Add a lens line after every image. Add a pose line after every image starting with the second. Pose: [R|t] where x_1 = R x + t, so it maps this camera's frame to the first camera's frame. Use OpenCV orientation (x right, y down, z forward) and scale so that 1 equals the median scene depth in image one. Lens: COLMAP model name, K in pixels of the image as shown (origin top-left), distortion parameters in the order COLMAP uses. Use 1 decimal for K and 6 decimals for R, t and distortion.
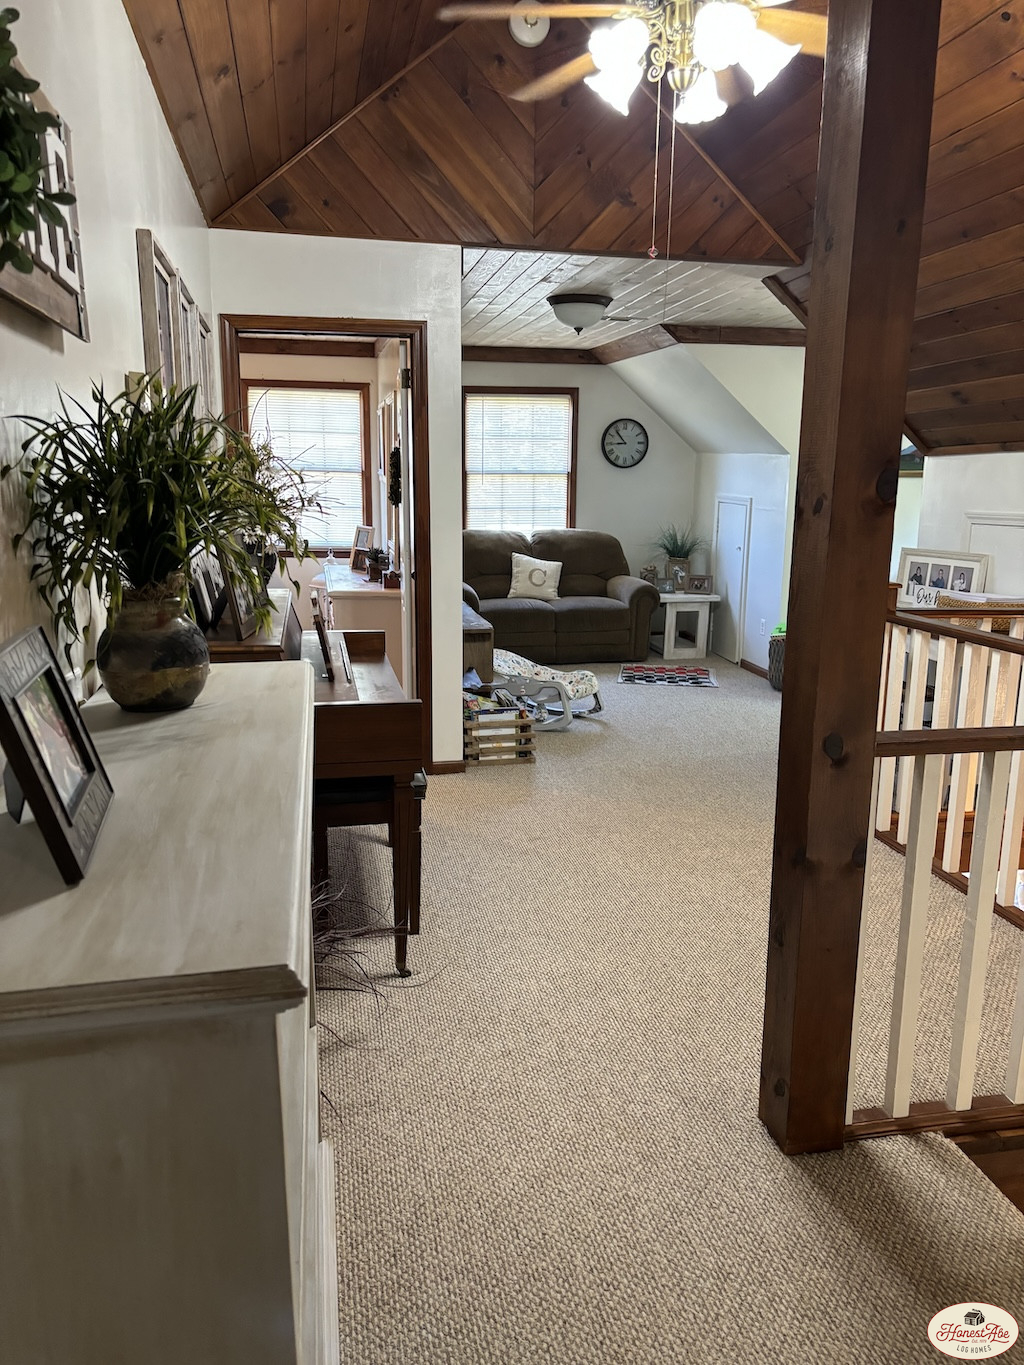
lens RADIAL K [[1035.8, 0, 512.4], [0, 1035.8, 704.2], [0, 0, 1]] dist [0.041336, -0.052226]
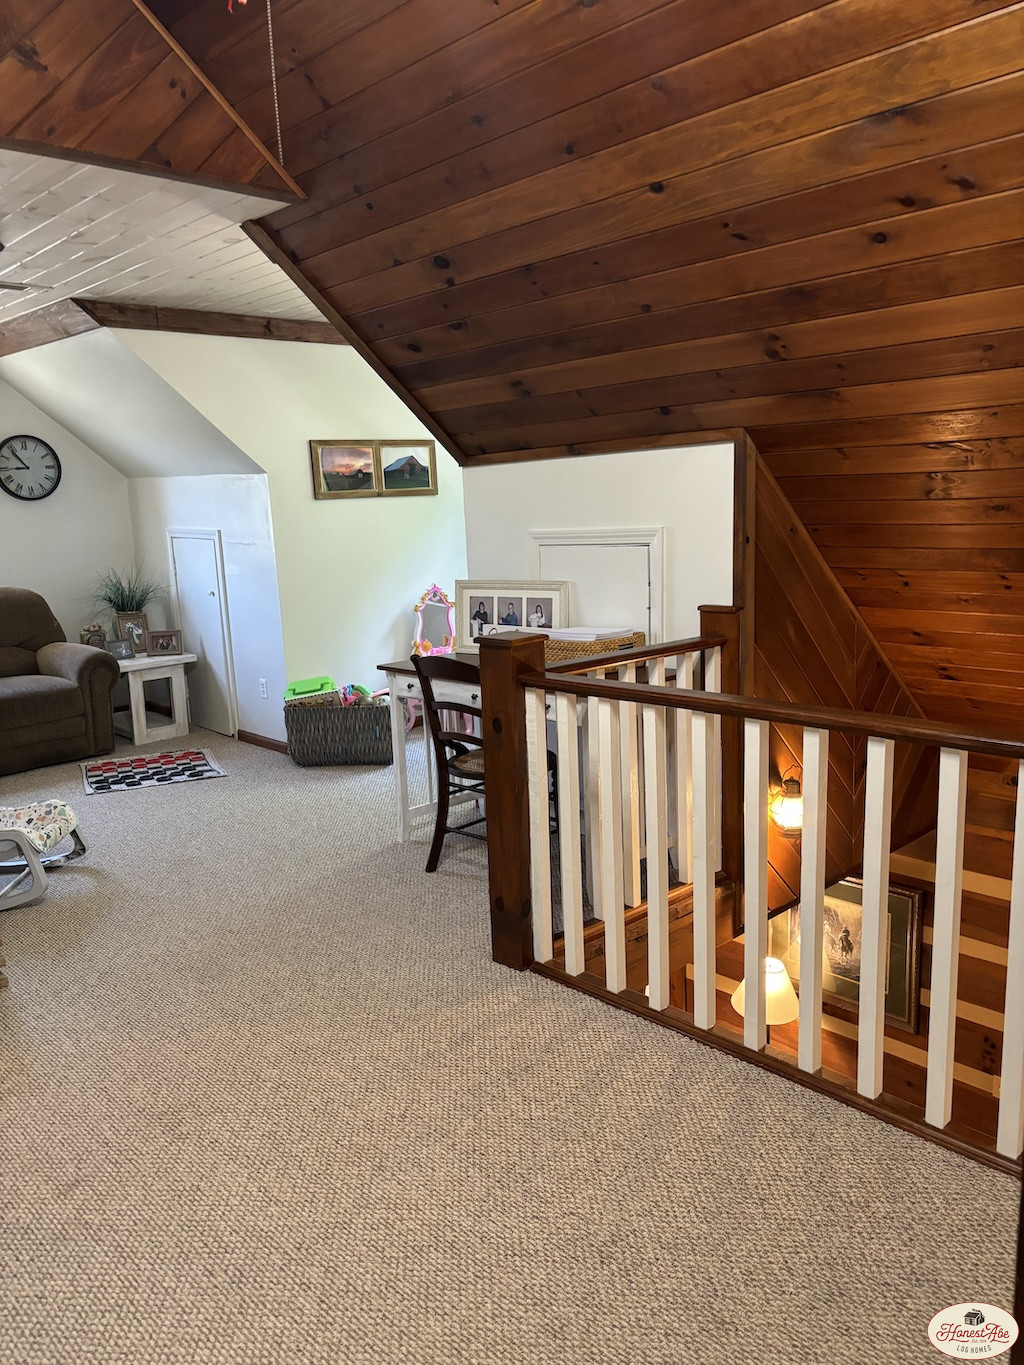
lens RADIAL K [[1035.8, 0, 512.4], [0, 1035.8, 704.2], [0, 0, 1]] dist [0.041336, -0.052226]
pose [[0.841984, -0.147017, 0.519085, -0.018764], [0.161240, 0.986752, 0.017931, -0.056991], [-0.514844, 0.068600, 0.854535, 0.269656]]
